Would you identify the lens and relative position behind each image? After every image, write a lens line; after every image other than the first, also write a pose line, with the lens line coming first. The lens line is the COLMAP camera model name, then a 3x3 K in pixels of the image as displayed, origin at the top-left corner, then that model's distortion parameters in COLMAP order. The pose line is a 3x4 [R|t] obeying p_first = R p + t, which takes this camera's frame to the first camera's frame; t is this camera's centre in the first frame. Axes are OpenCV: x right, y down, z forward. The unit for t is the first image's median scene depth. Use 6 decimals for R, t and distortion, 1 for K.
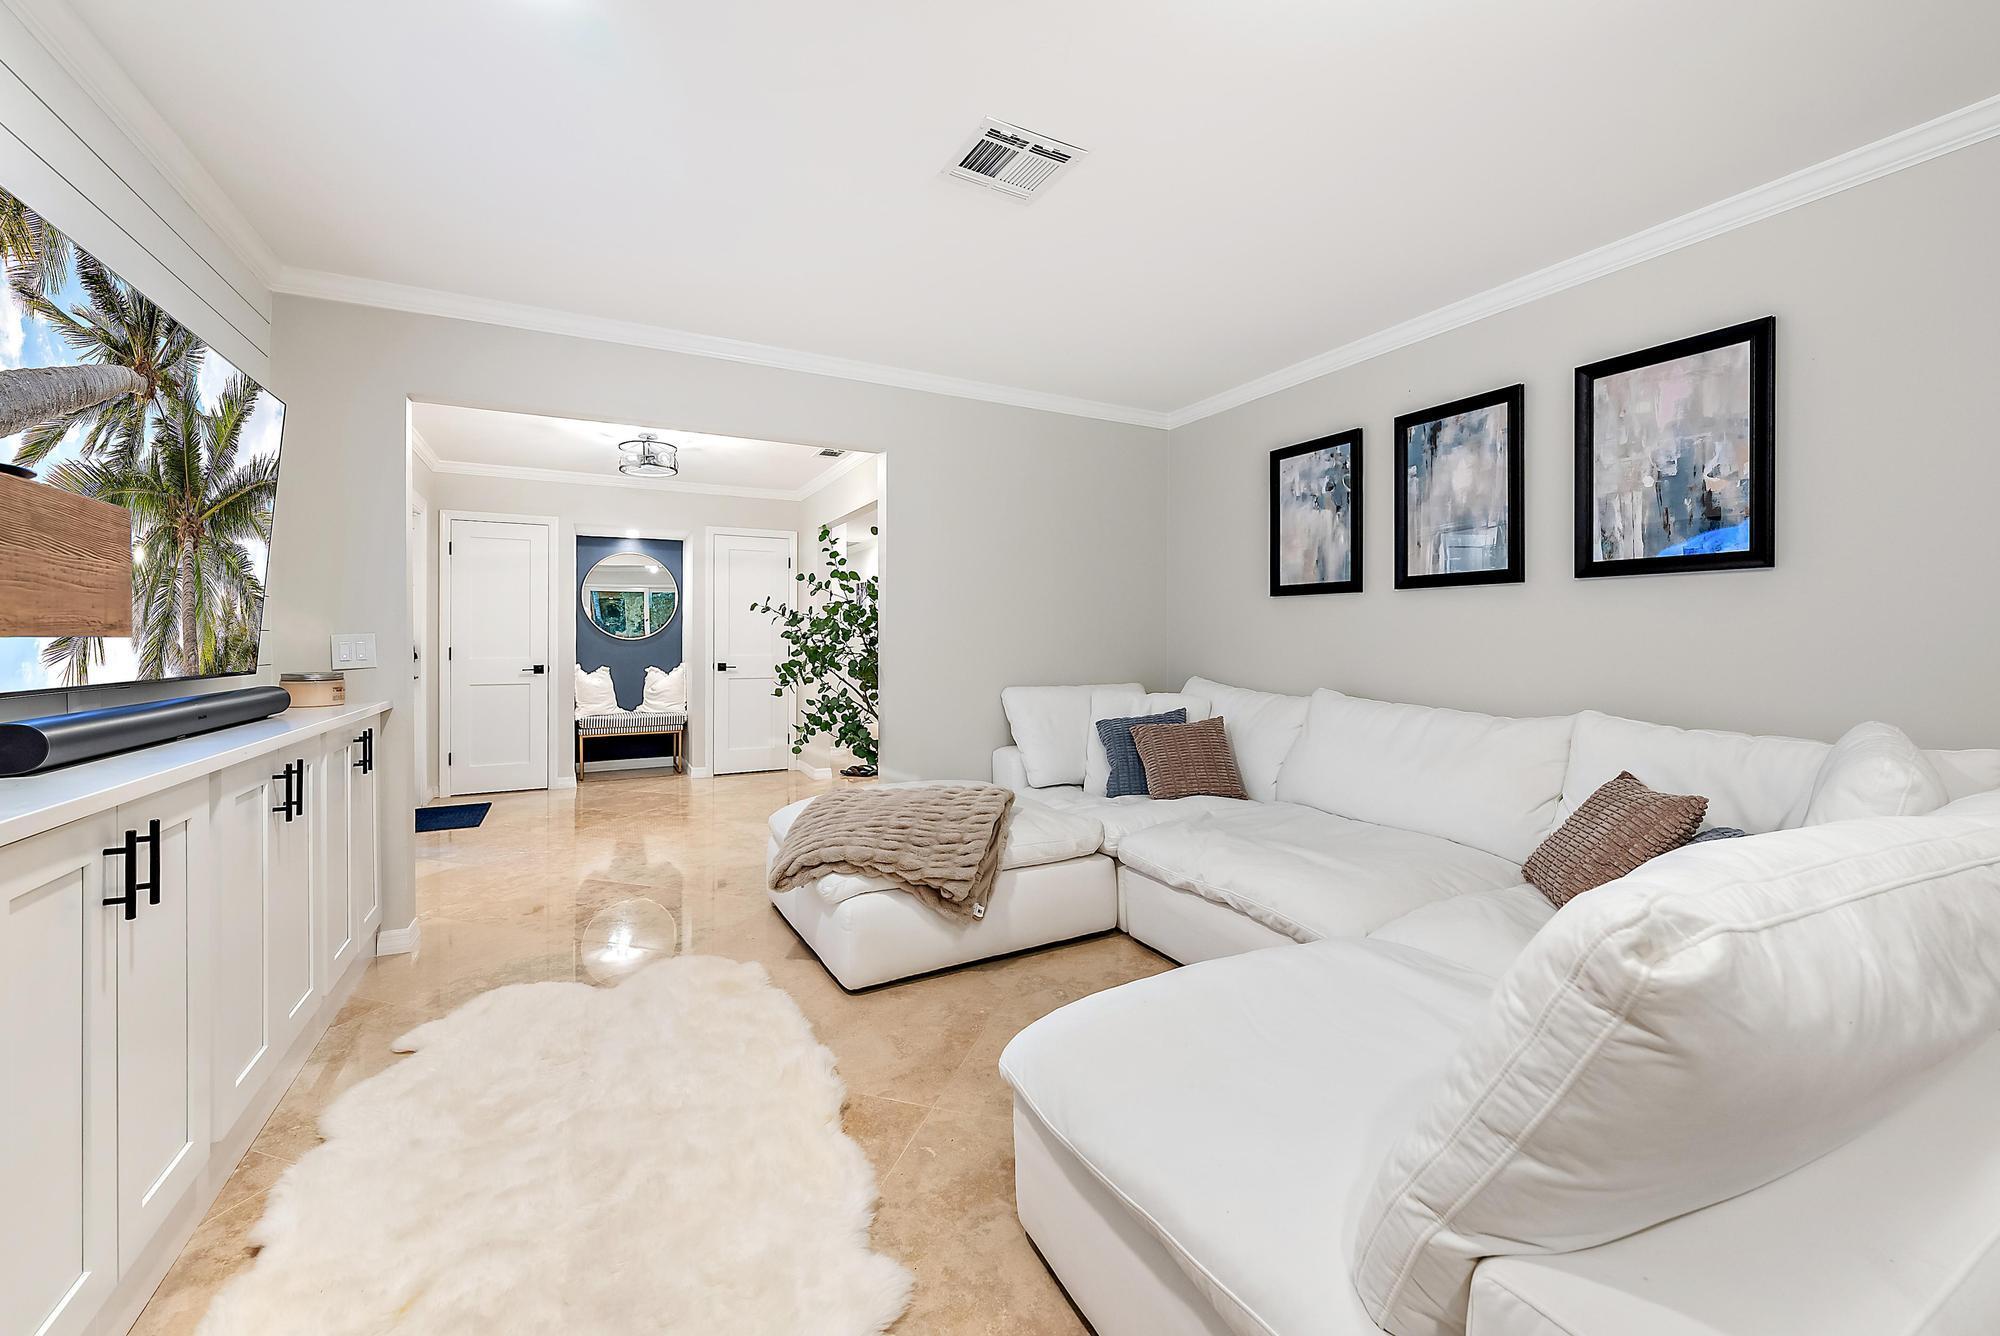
lens RADIAL K [[768.5, 0, 1003.5], [0, 768.5, 620.2], [0, 0, 1]] dist [0.000350, 0.000052]
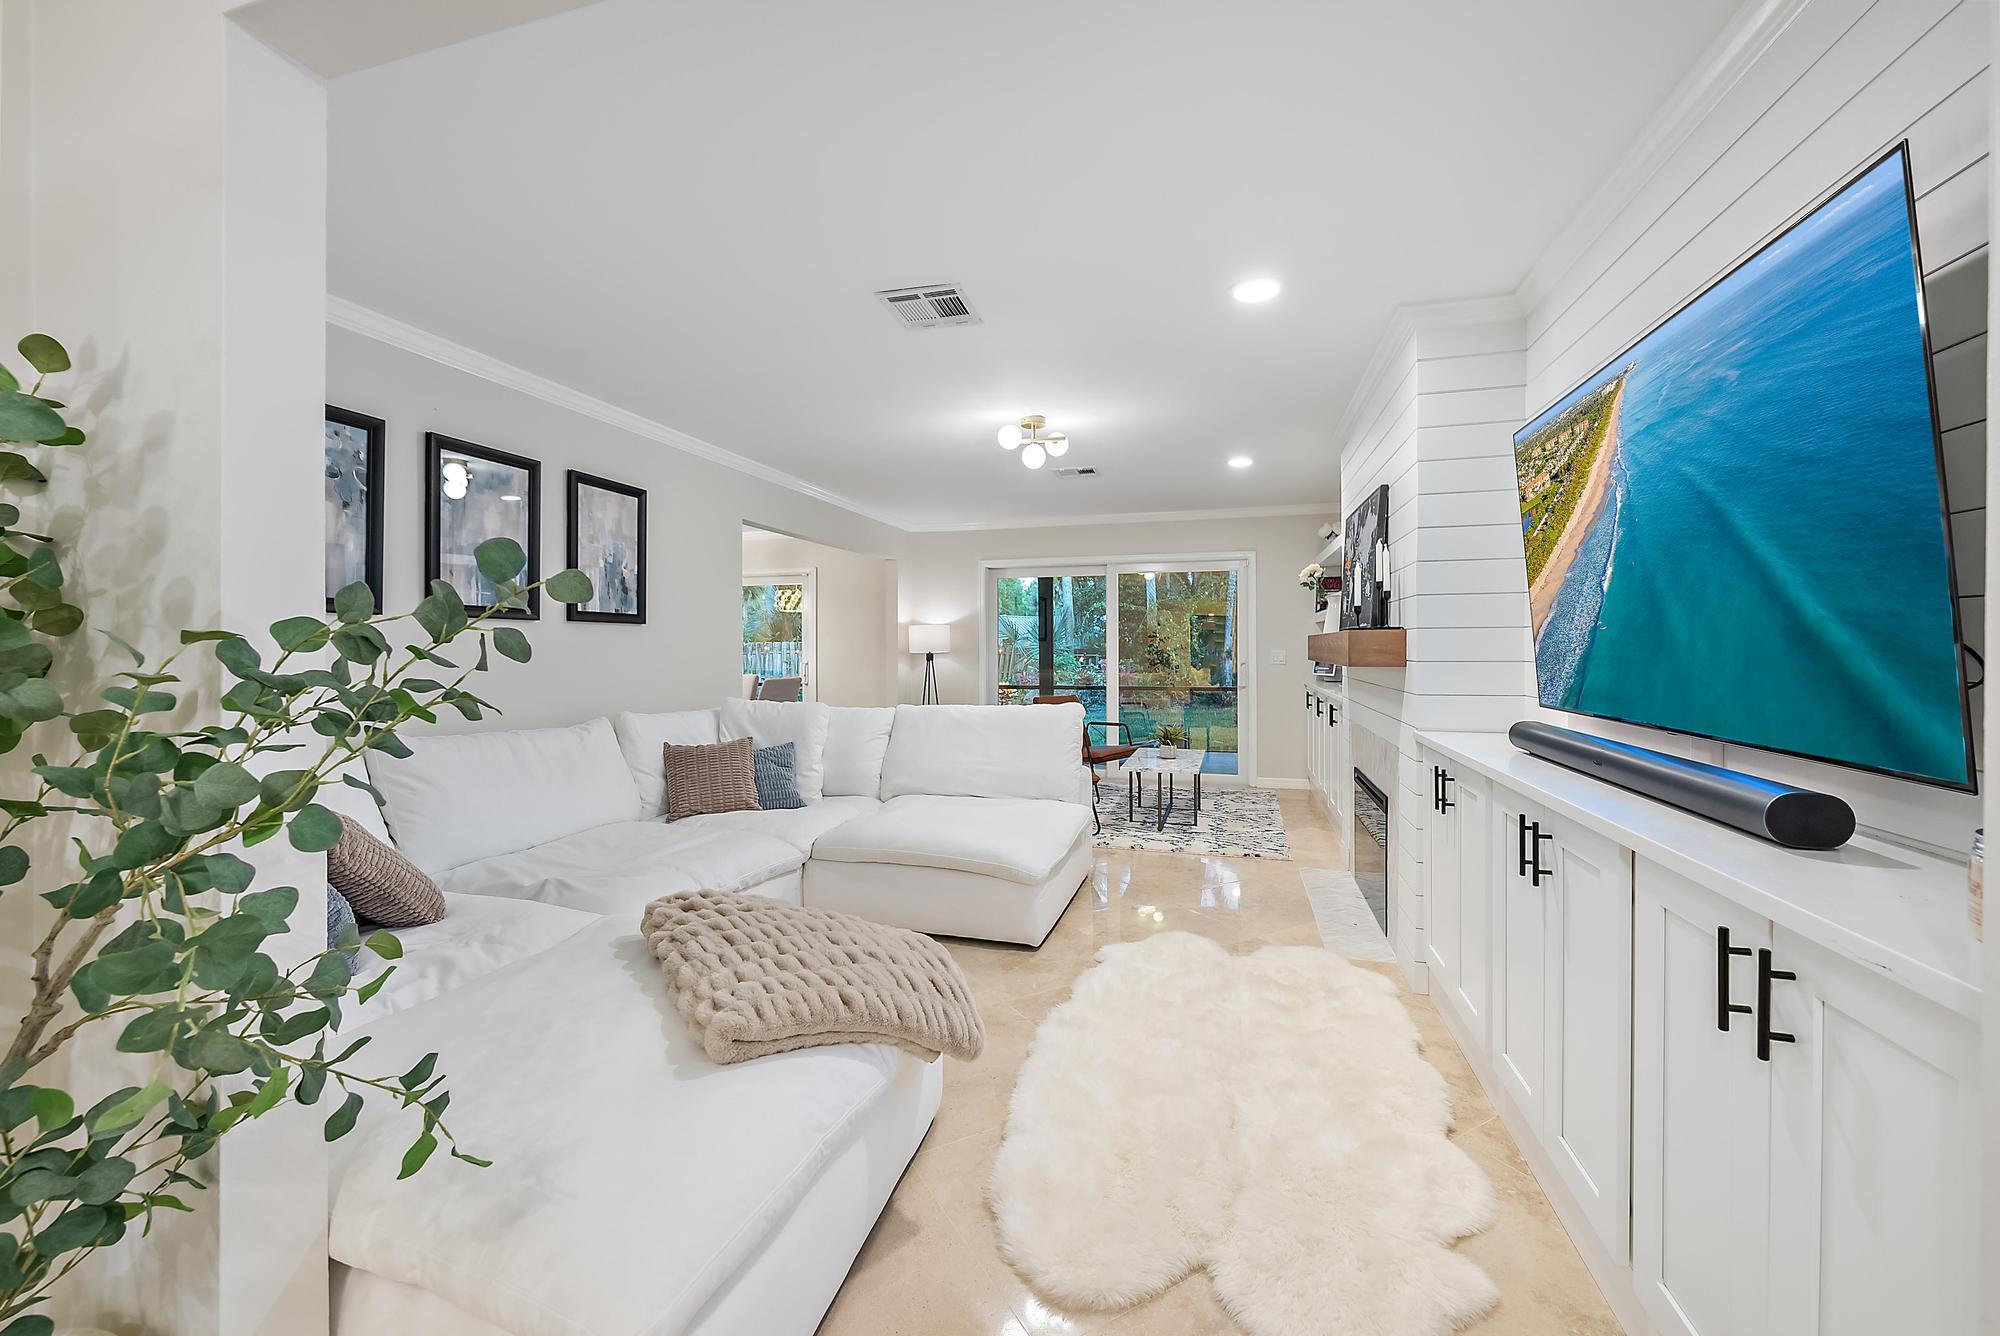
lens RADIAL K [[770.6, 0, 1004.3], [0, 770.6, 664.1], [0, 0, 1]] dist [0.000286, 0.000221]
pose [[-0.720572, -0.002306, 0.693376, -0.814609], [0.001196, 0.999989, 0.004568, 0.017378], [-0.693379, 0.004121, -0.720561, 1.533847]]
